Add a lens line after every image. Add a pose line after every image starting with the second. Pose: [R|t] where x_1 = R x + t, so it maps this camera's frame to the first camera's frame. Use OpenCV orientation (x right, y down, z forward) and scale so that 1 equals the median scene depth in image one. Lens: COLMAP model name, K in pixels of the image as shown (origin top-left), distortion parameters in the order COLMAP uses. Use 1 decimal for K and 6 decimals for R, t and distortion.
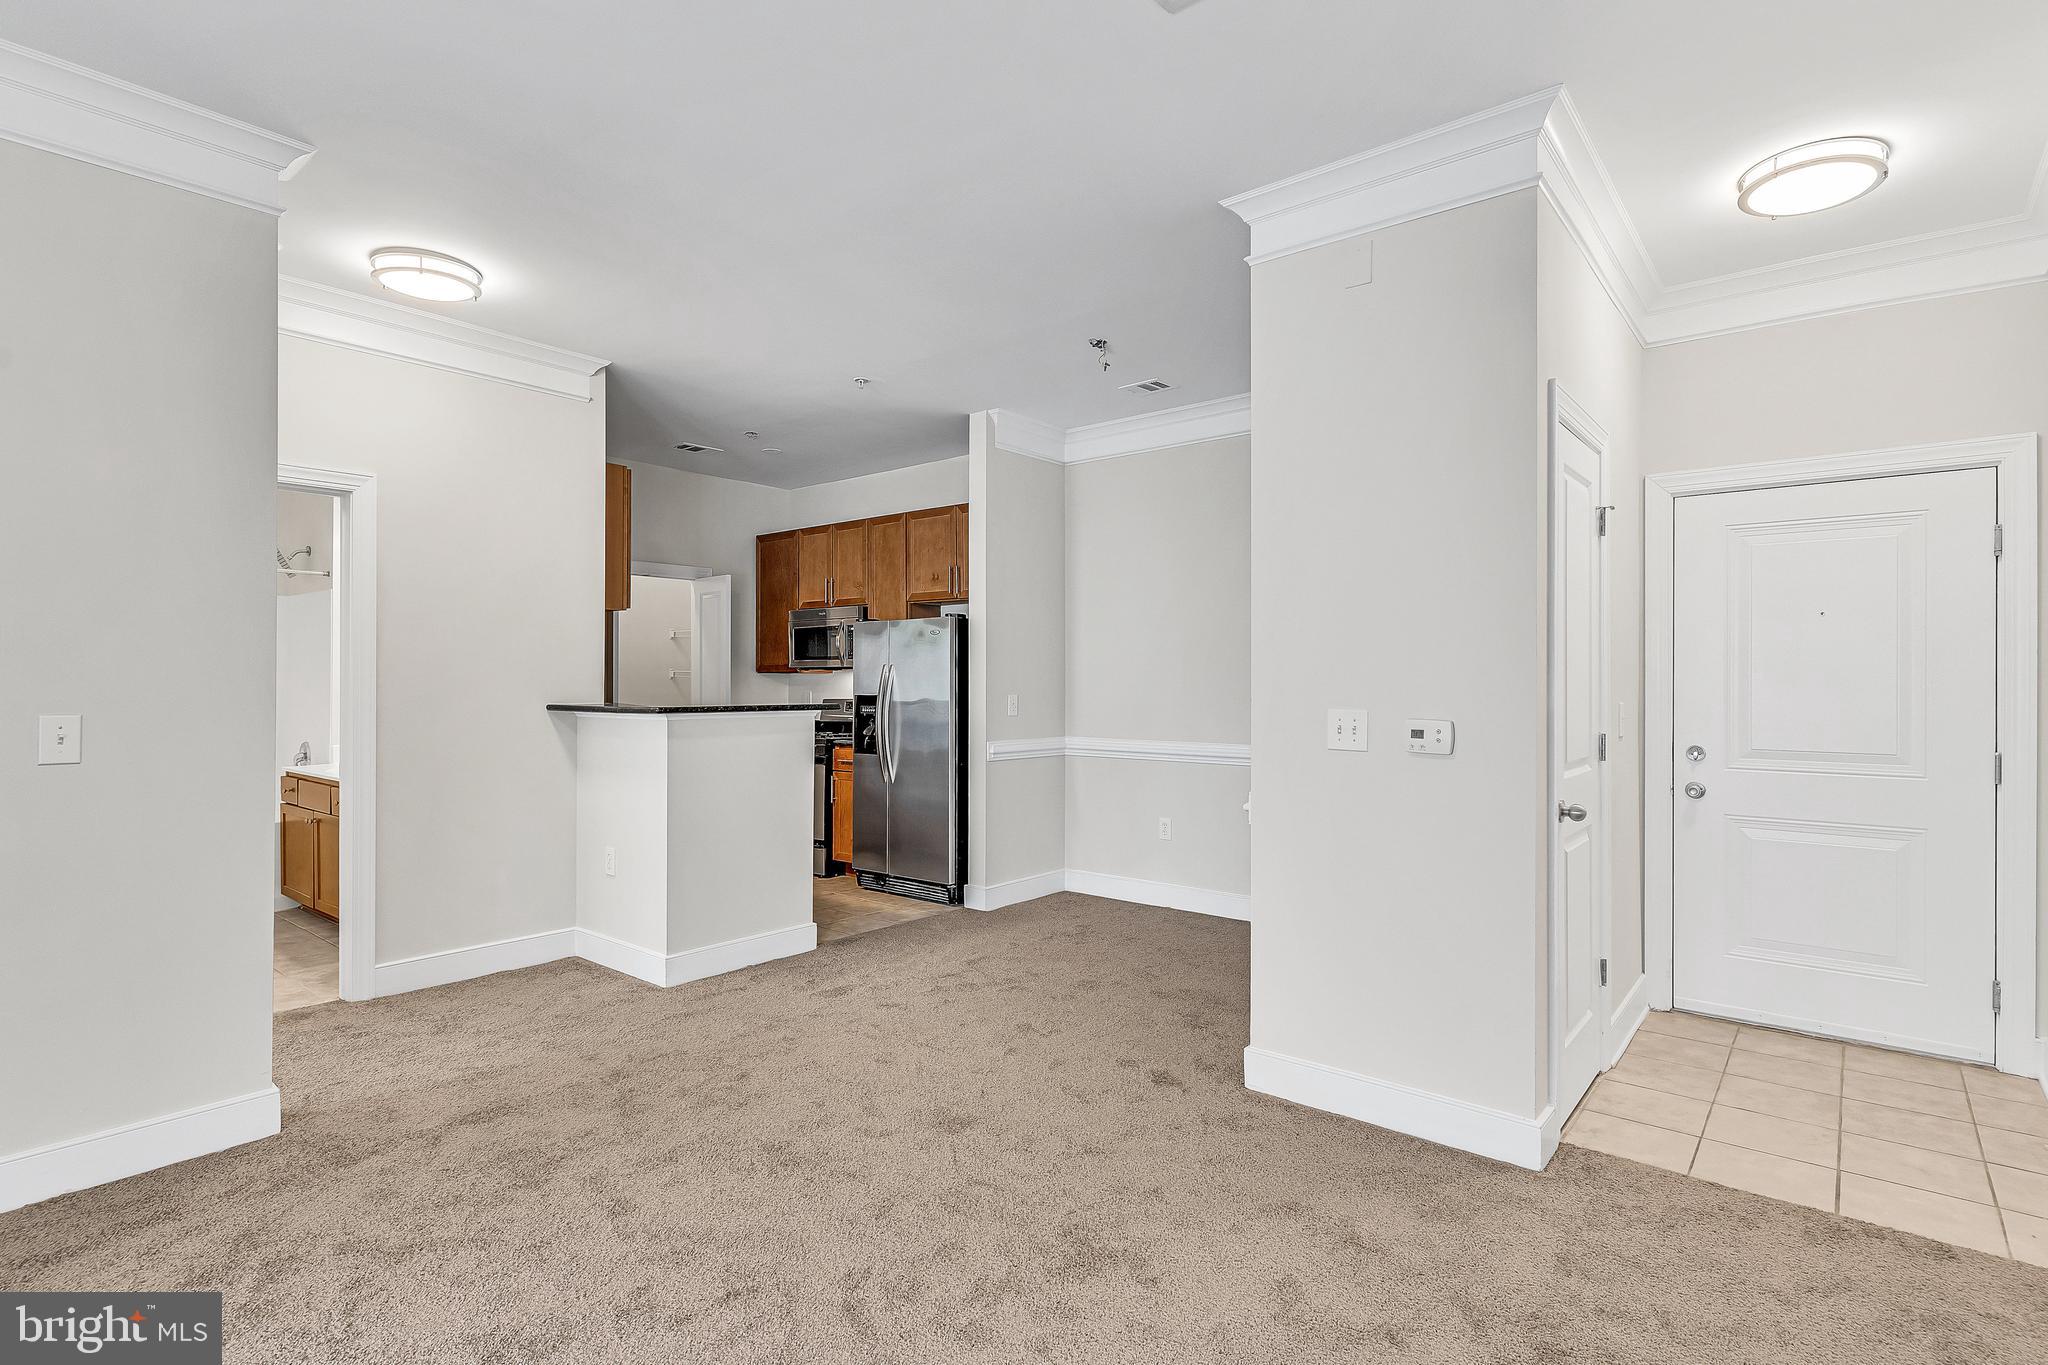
lens RADIAL K [[1005.4, 0, 1015.7], [0, 1005.4, 680.6], [0, 0, 1]] dist [0.006956, -0.000881]
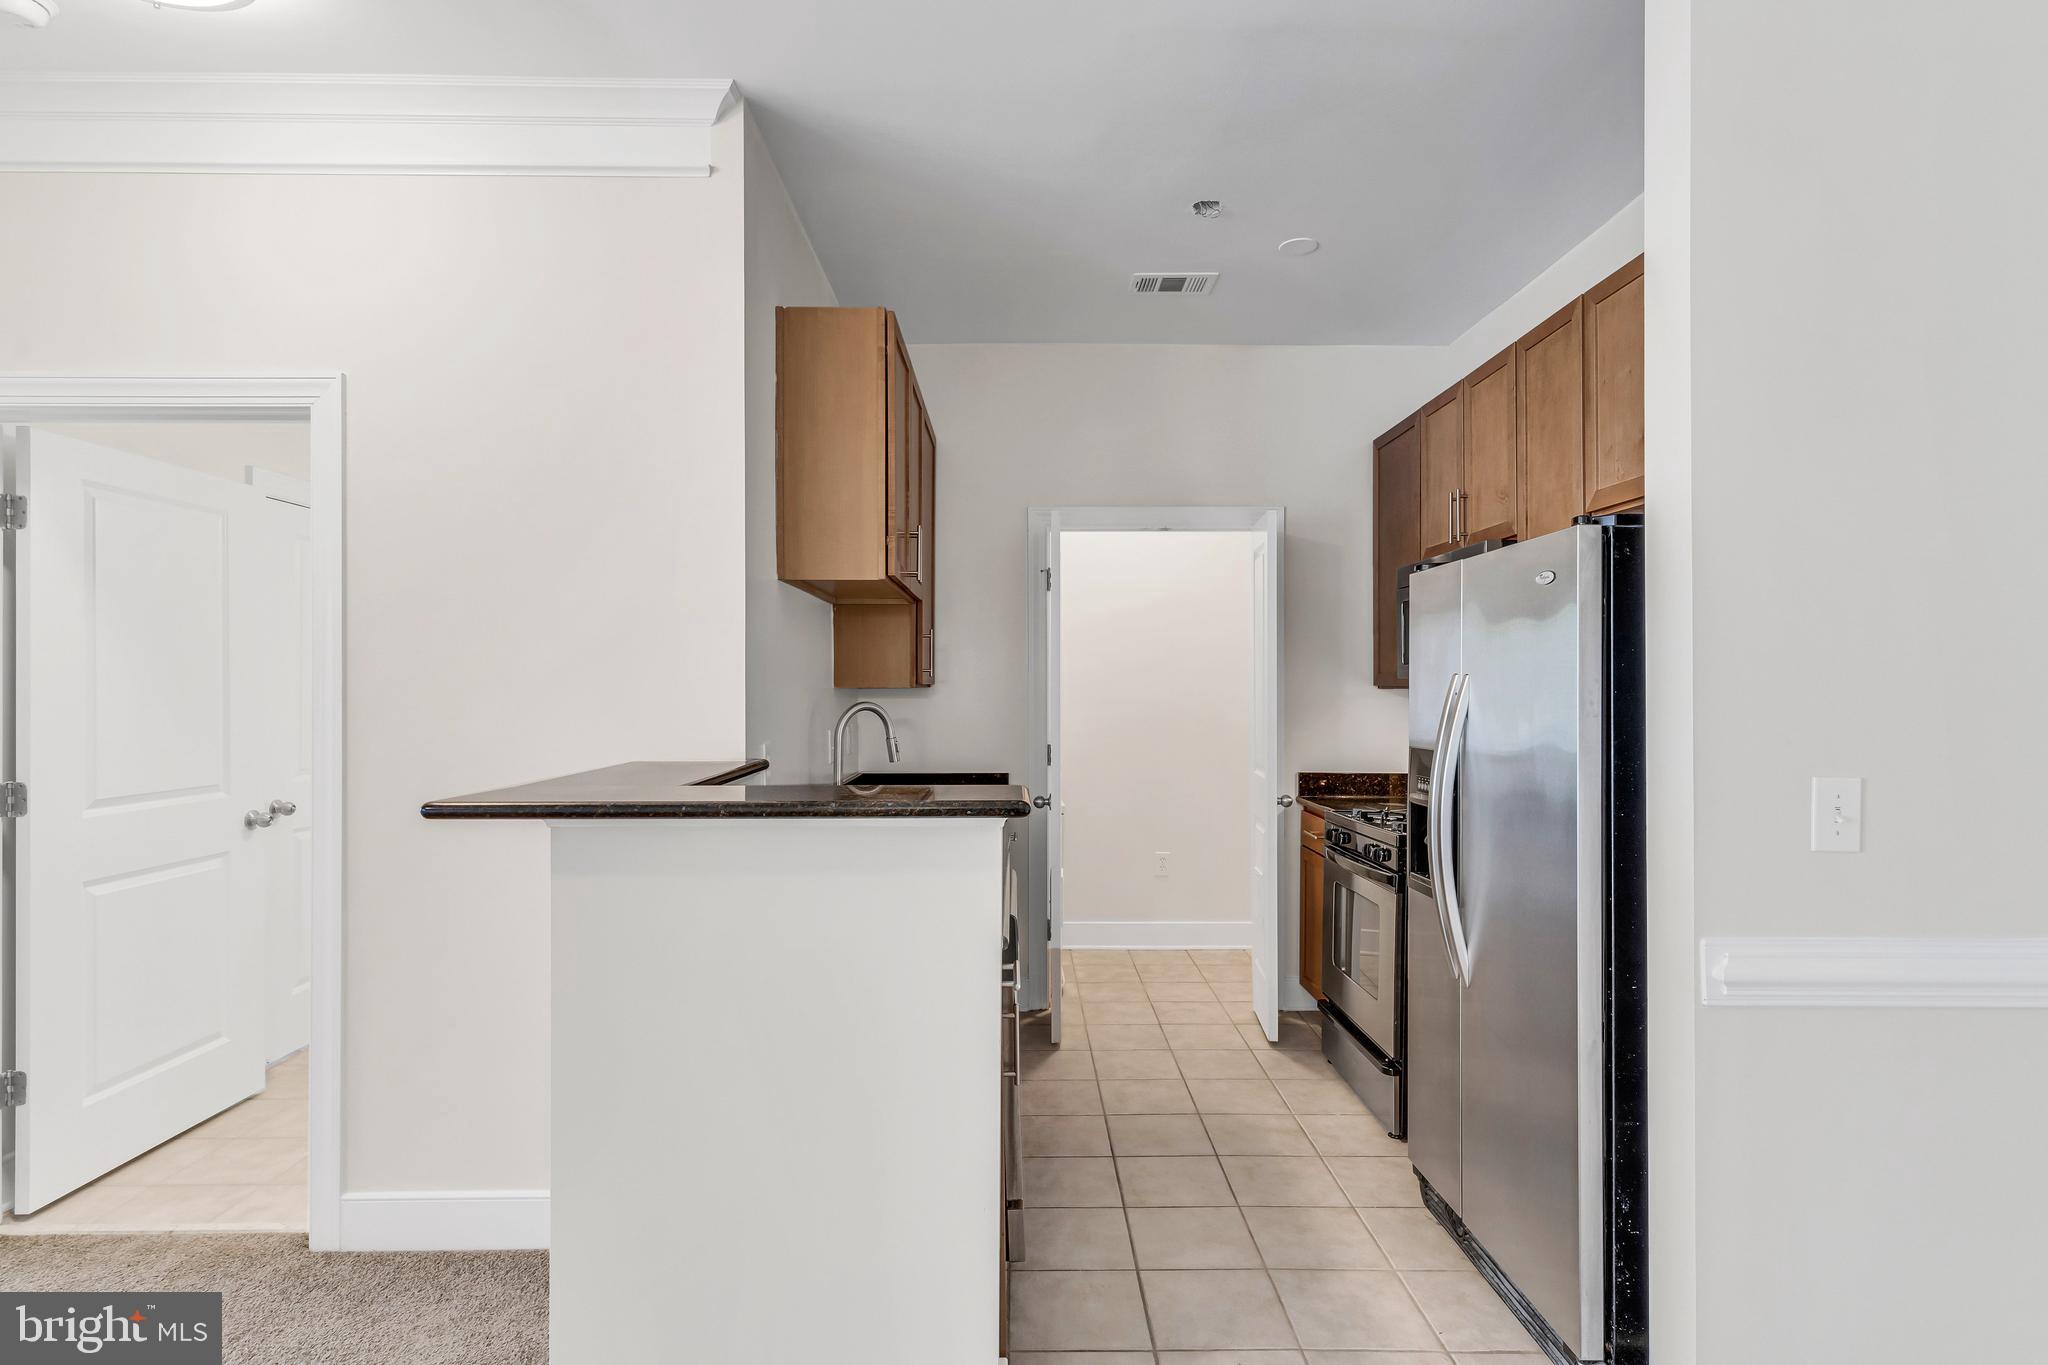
lens RADIAL K [[1059.3, 0, 1037.0], [0, 1059.3, 683.5], [0, 0, 1]] dist [0.001838, 0.000871]
pose [[0.650452, -0.004230, -0.759536, 0.093151], [0.002435, 0.999991, -0.003483, -0.014649], [0.759543, 0.000416, 0.650457, 0.767269]]
